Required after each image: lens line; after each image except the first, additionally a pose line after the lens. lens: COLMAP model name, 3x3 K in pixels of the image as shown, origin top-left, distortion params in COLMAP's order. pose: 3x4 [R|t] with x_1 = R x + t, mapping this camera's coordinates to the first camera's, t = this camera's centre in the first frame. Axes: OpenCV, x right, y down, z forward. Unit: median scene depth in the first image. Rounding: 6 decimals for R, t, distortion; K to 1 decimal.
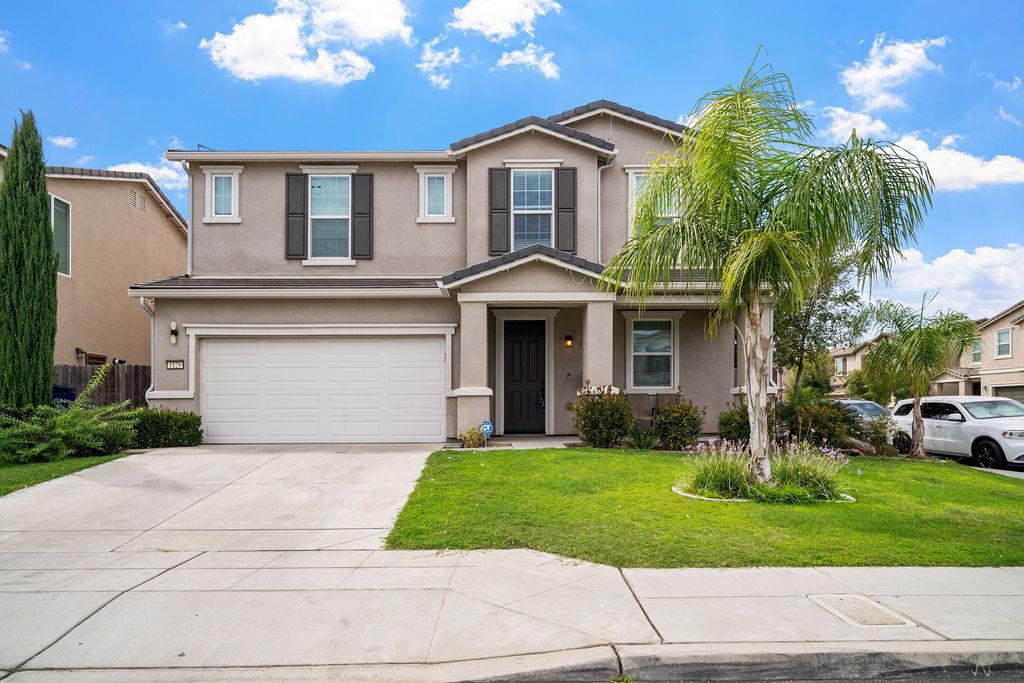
lens RADIAL K [[613.4, 0, 512.0], [0, 613.4, 341.5], [0, 0, 1]] dist [-0.000272, -0.000153]
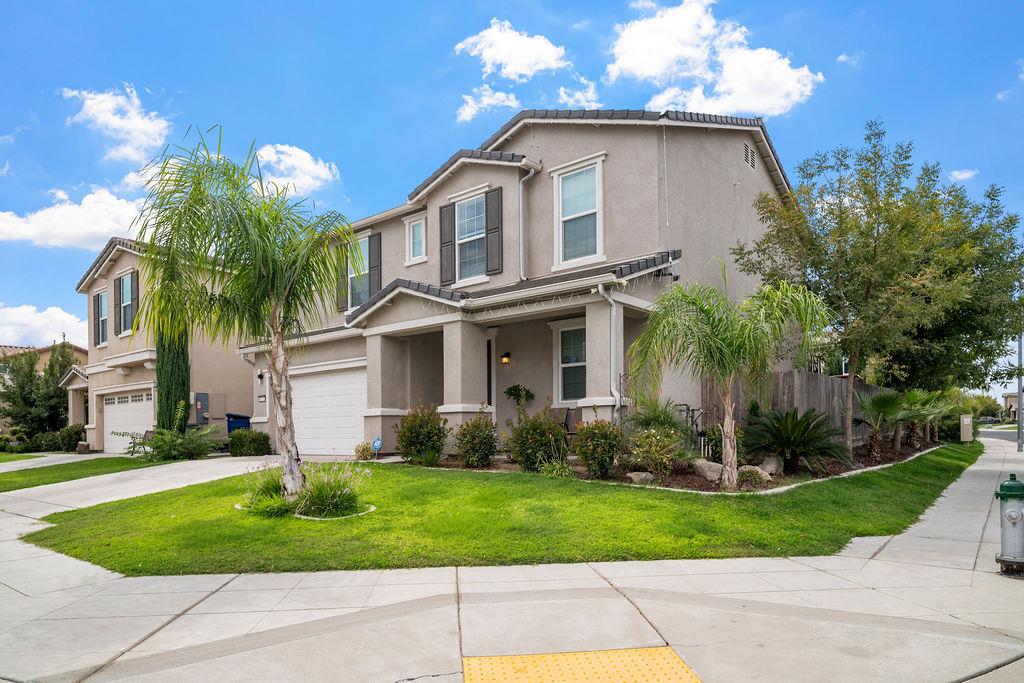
lens RADIAL K [[613.4, 0, 512.0], [0, 613.4, 341.5], [0, 0, 1]] dist [-0.000272, -0.000153]
pose [[0.782656, -0.097025, -0.614846, 0.720553], [0.084933, 0.995185, -0.048930, 0.022021], [0.616632, -0.013925, 0.787128, 0.212774]]
